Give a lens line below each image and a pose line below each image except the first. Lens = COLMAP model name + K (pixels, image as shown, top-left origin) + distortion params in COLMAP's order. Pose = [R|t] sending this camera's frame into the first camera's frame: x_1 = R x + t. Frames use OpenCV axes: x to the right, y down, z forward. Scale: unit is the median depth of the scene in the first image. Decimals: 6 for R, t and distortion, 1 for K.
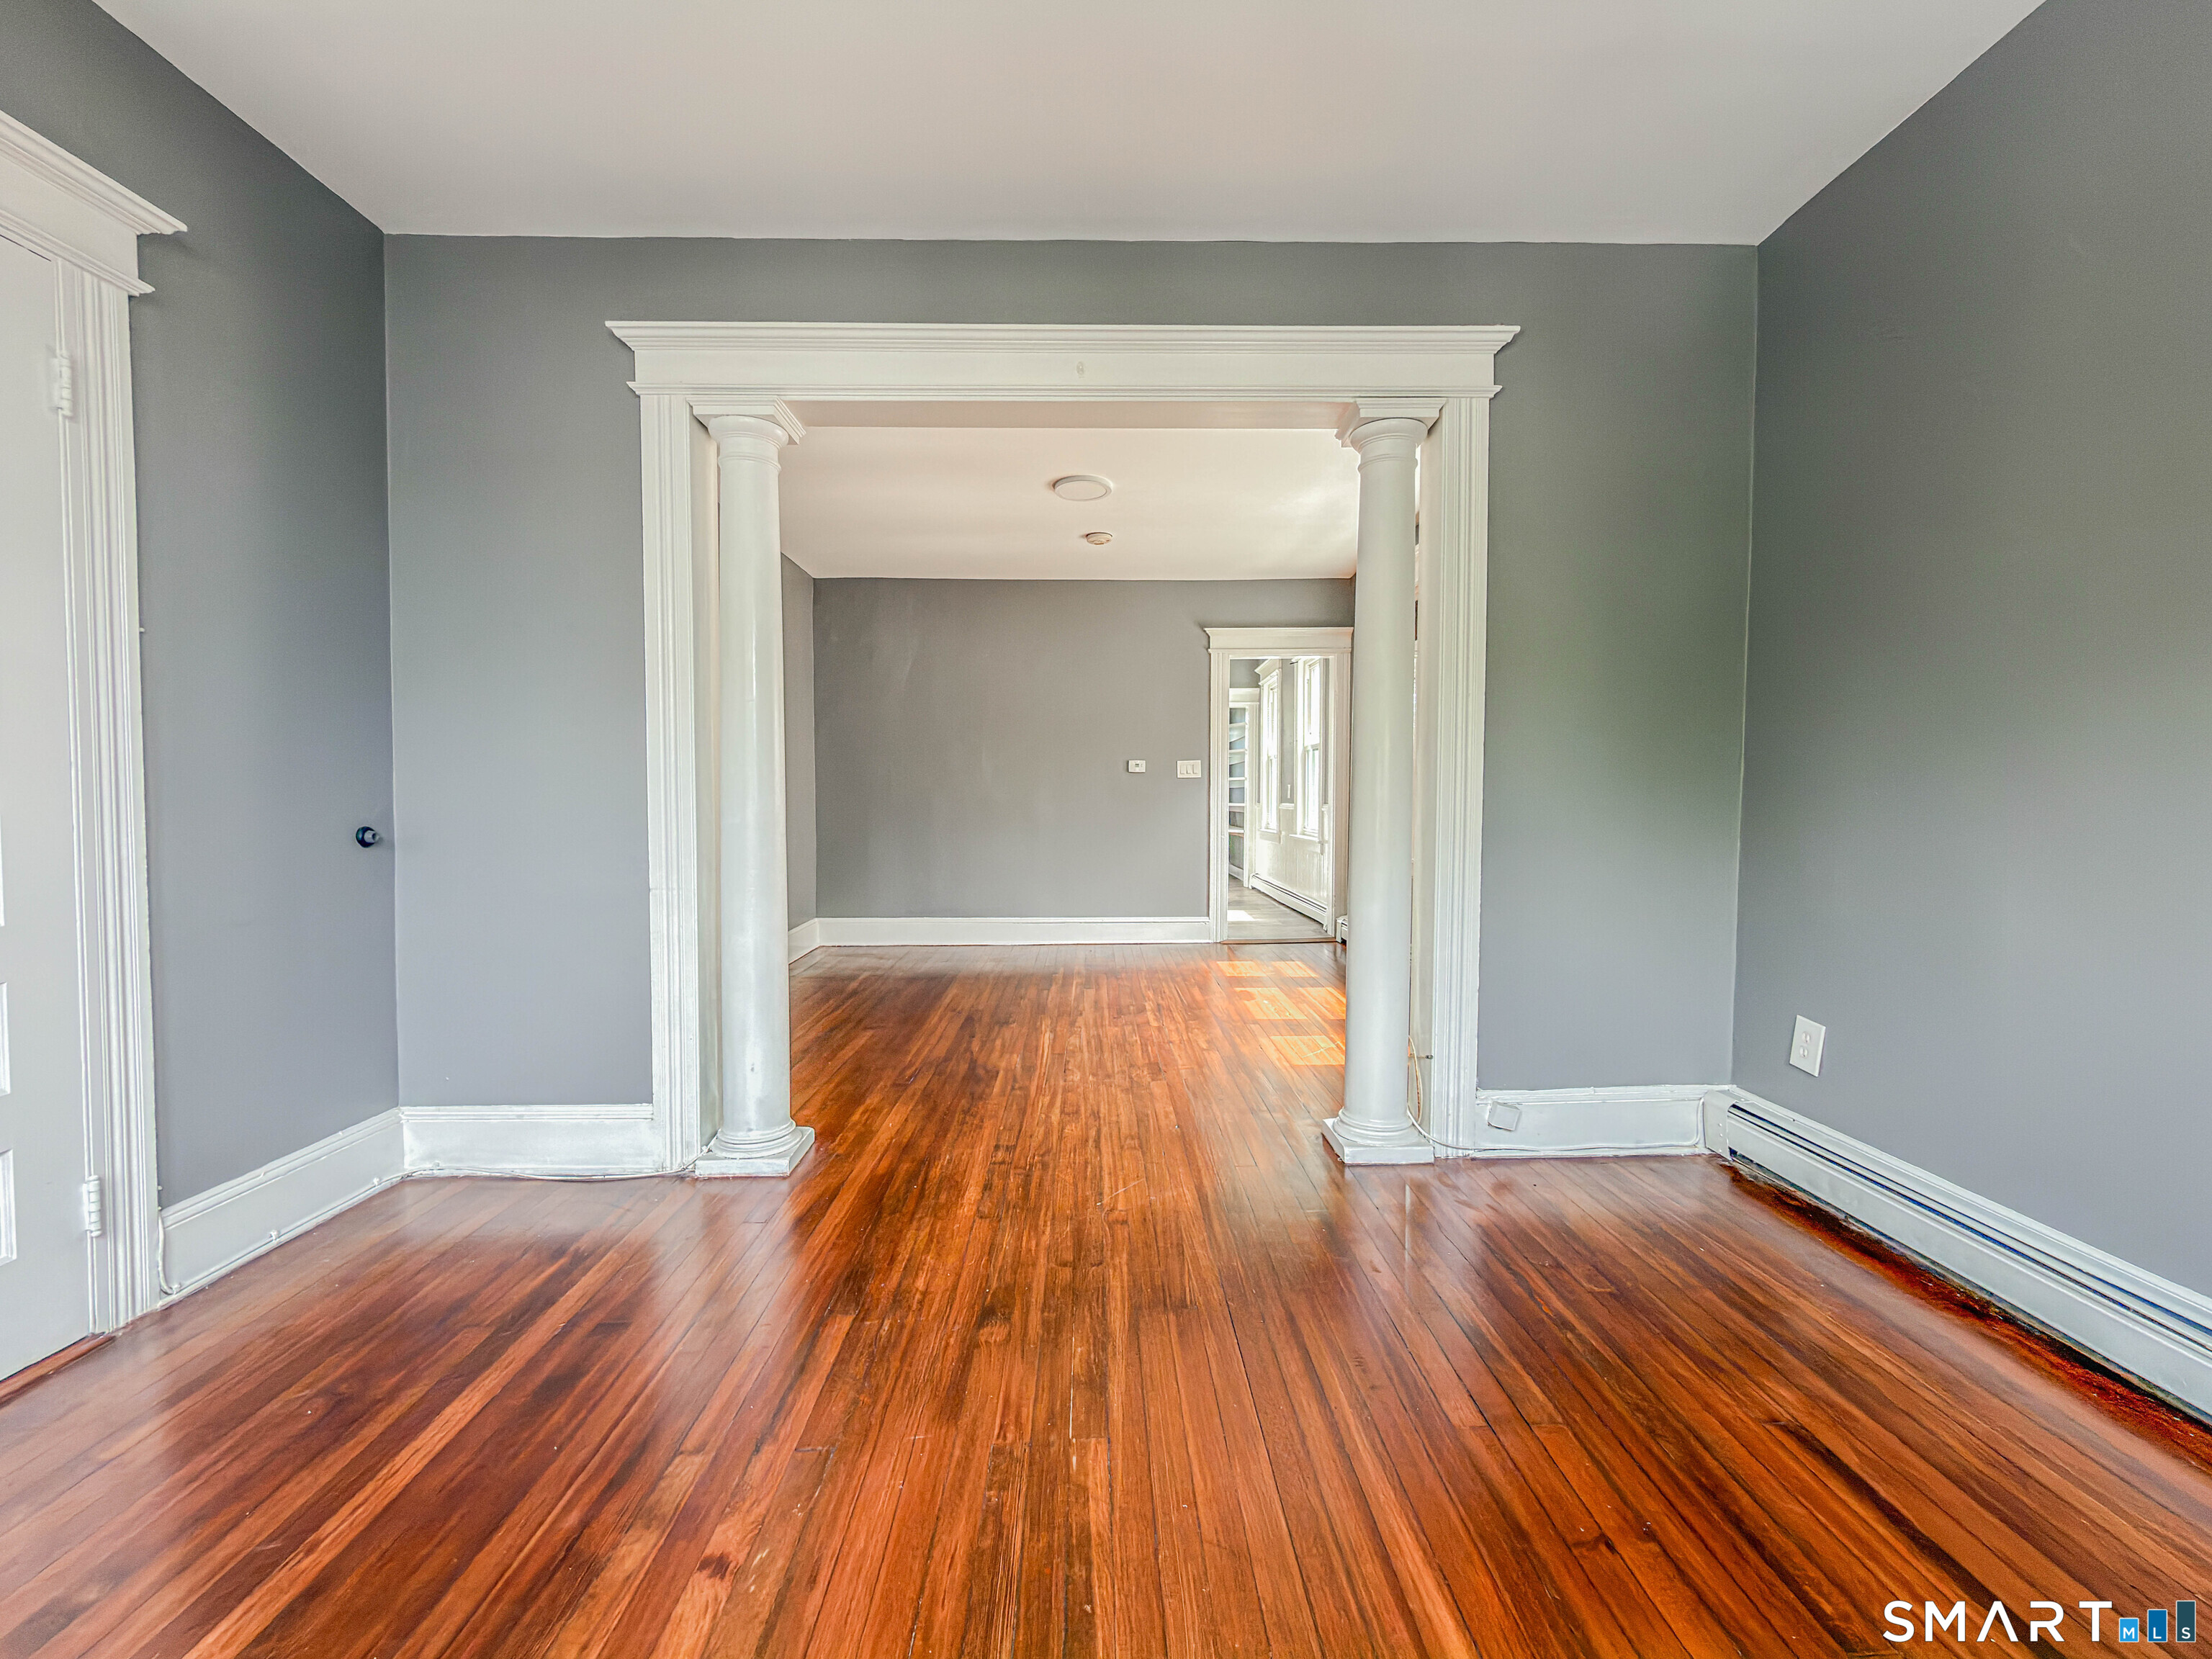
lens RADIAL K [[900.6, 0, 1104.7], [0, 900.6, 826.5], [0, 0, 1]] dist [0.000786, -0.000403]
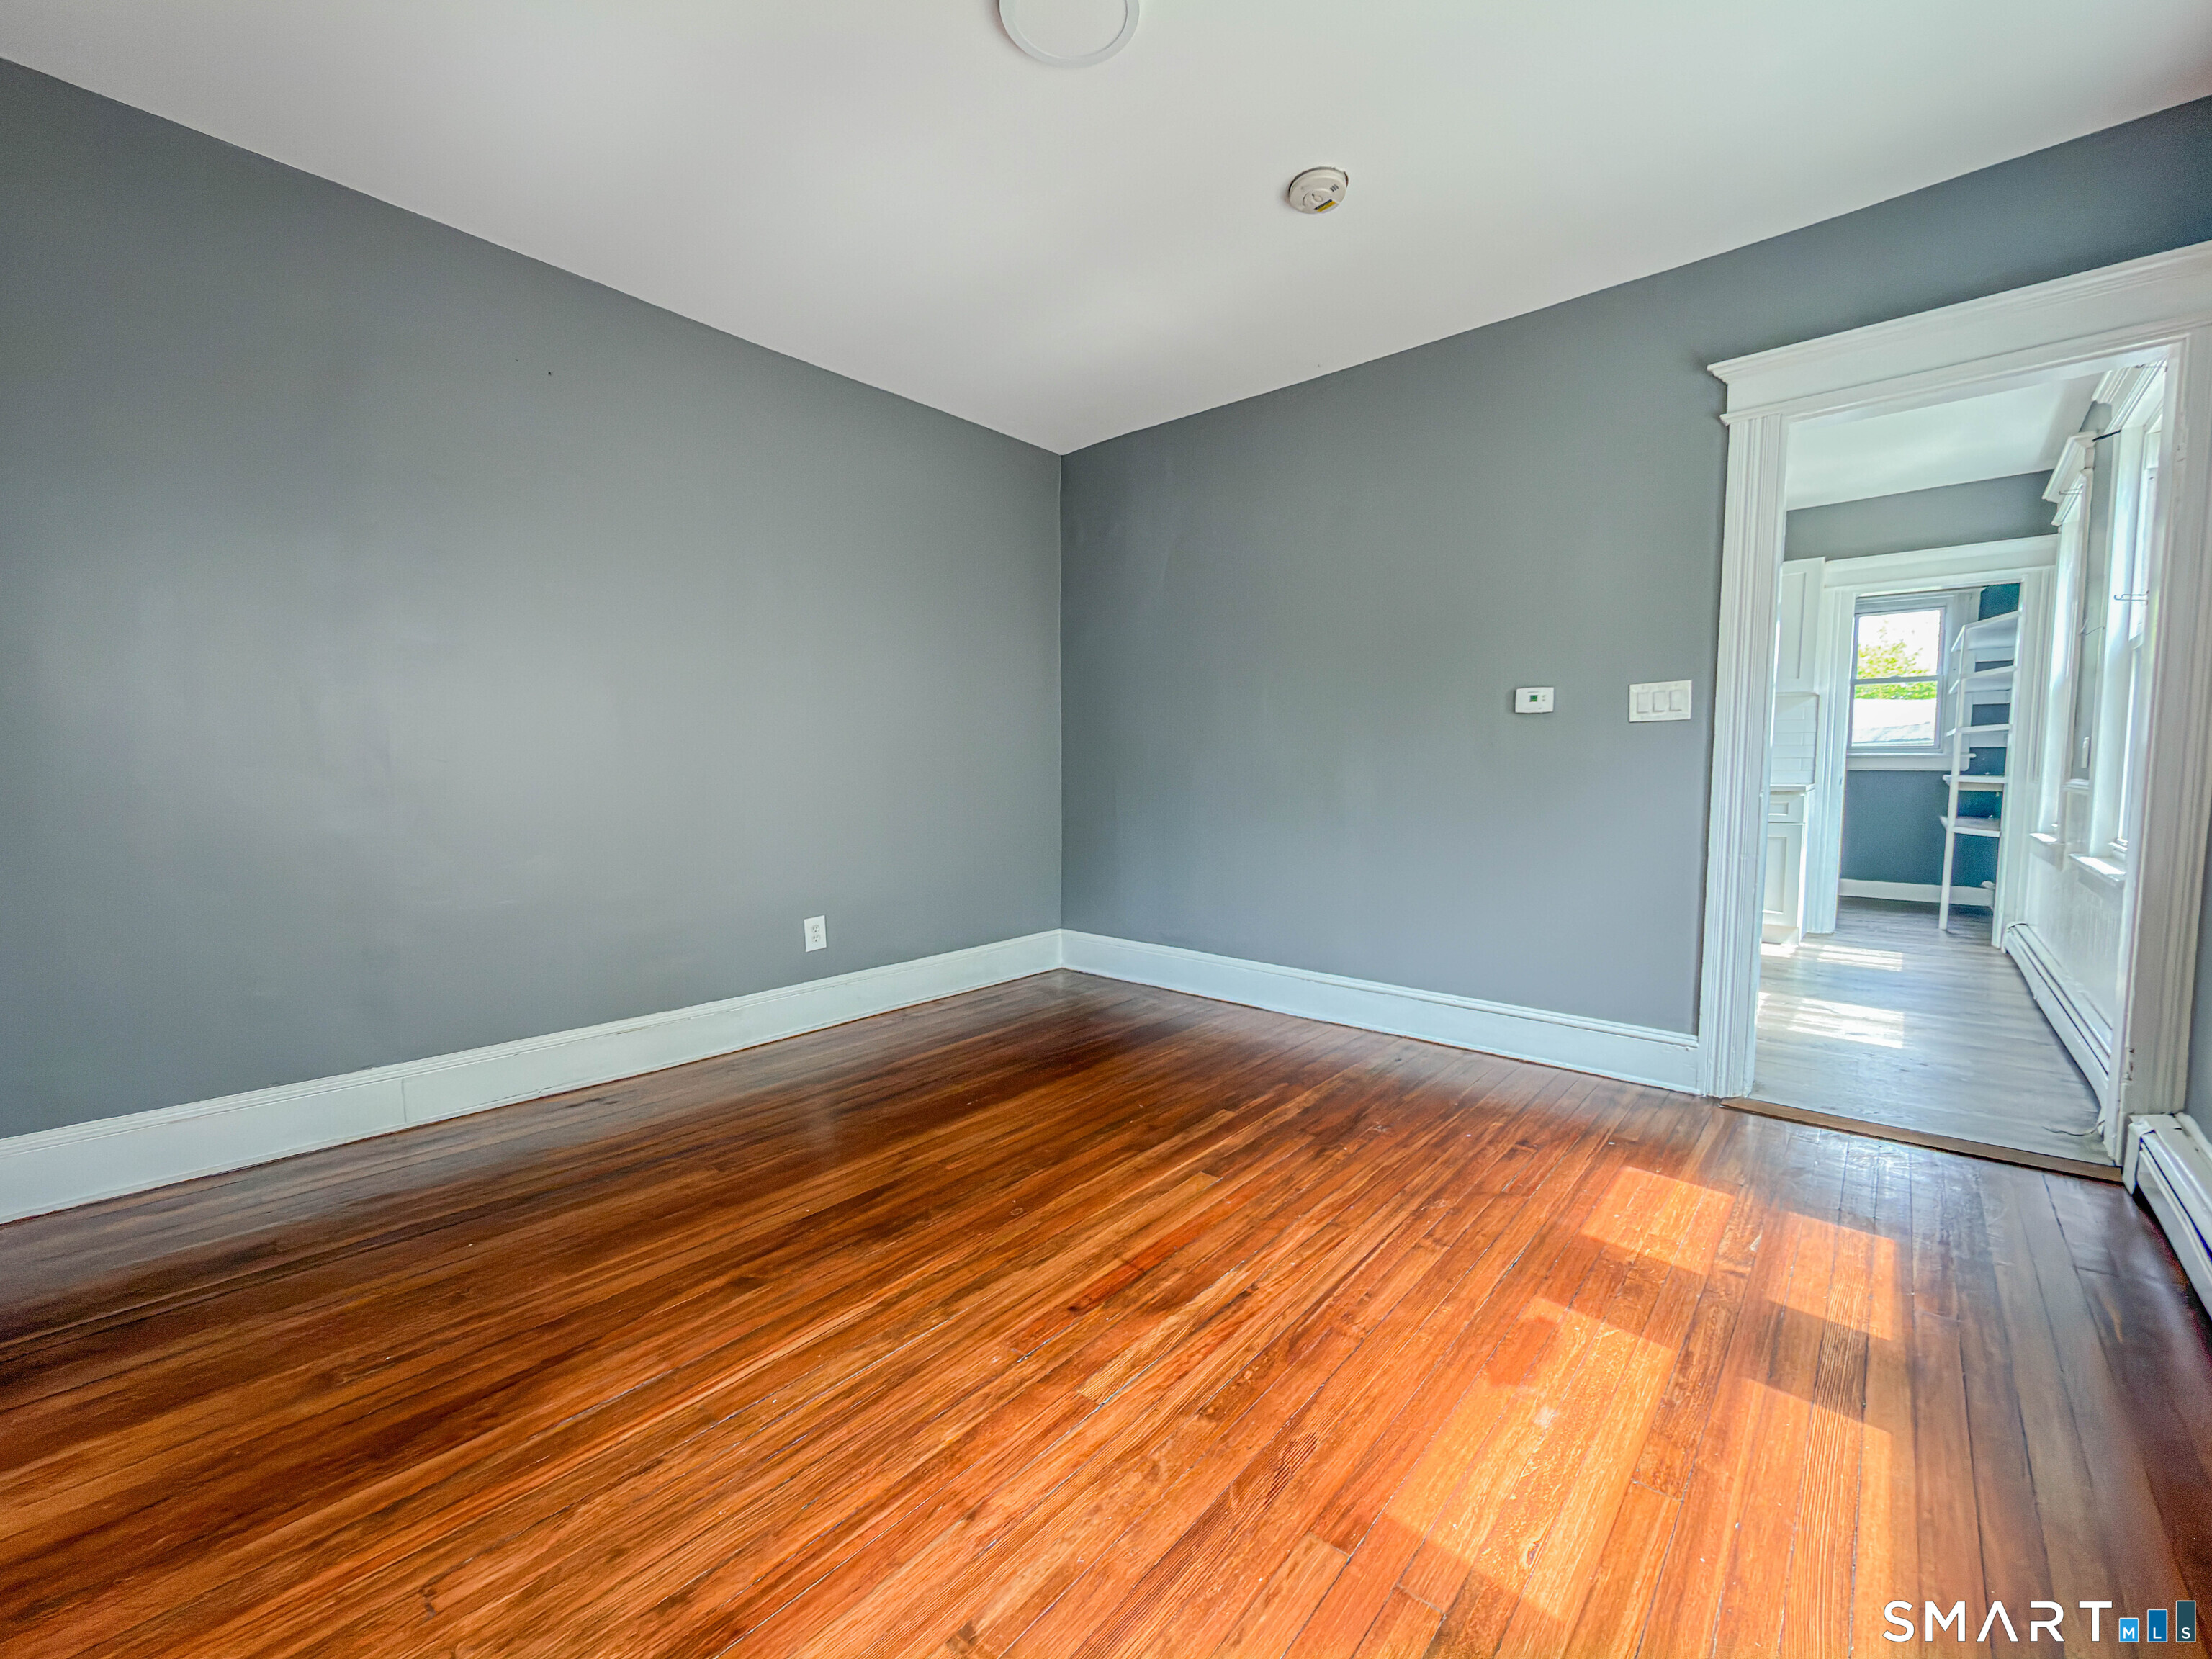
lens RADIAL K [[900.6, 0, 1111.9], [0, 900.6, 823.7], [0, 0, 1]] dist [0.000786, -0.000403]
pose [[0.745623, 0.049220, -0.664547, 0.192010], [-0.027471, 0.998691, 0.043145, -0.015289], [0.665801, -0.013914, 0.745999, 0.487283]]
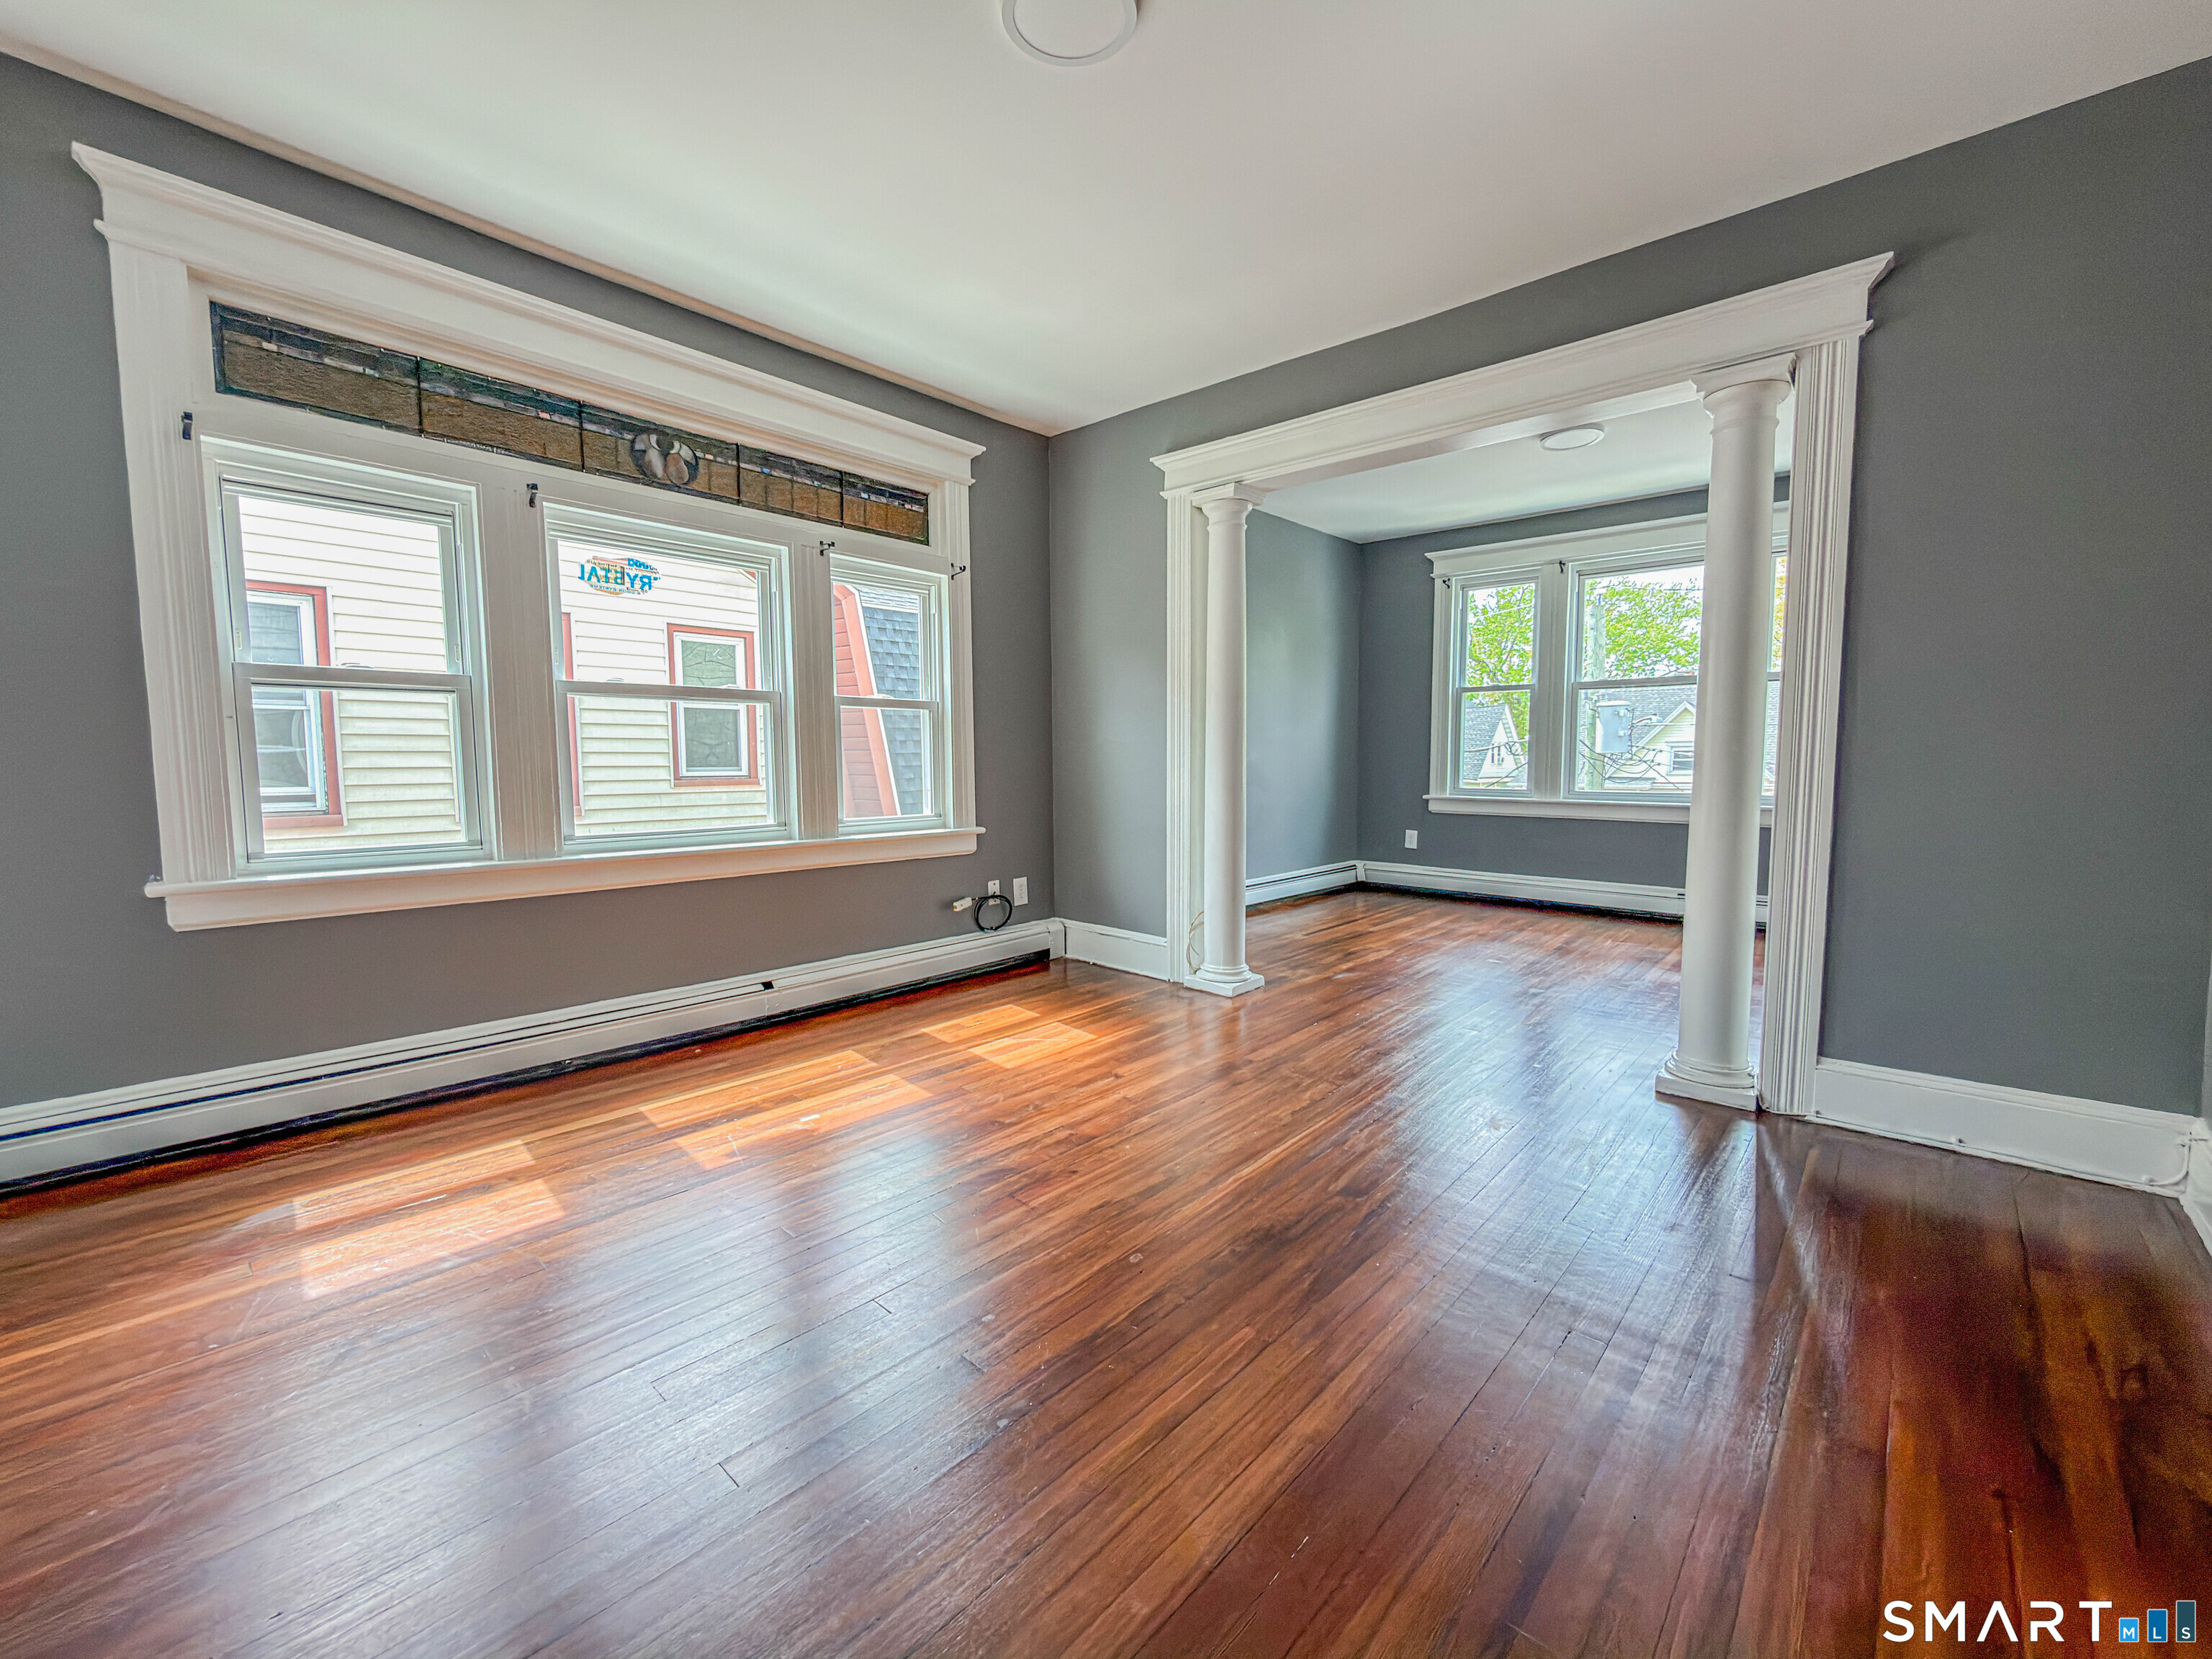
lens RADIAL K [[900.6, 0, 1102.7], [0, 900.6, 835.7], [0, 0, 1]] dist [0.000786, -0.000403]
pose [[-0.723582, -0.057961, 0.687800, -0.238478], [0.022970, 0.993894, 0.107920, -0.025189], [-0.689856, 0.093888, -0.717833, 0.918847]]
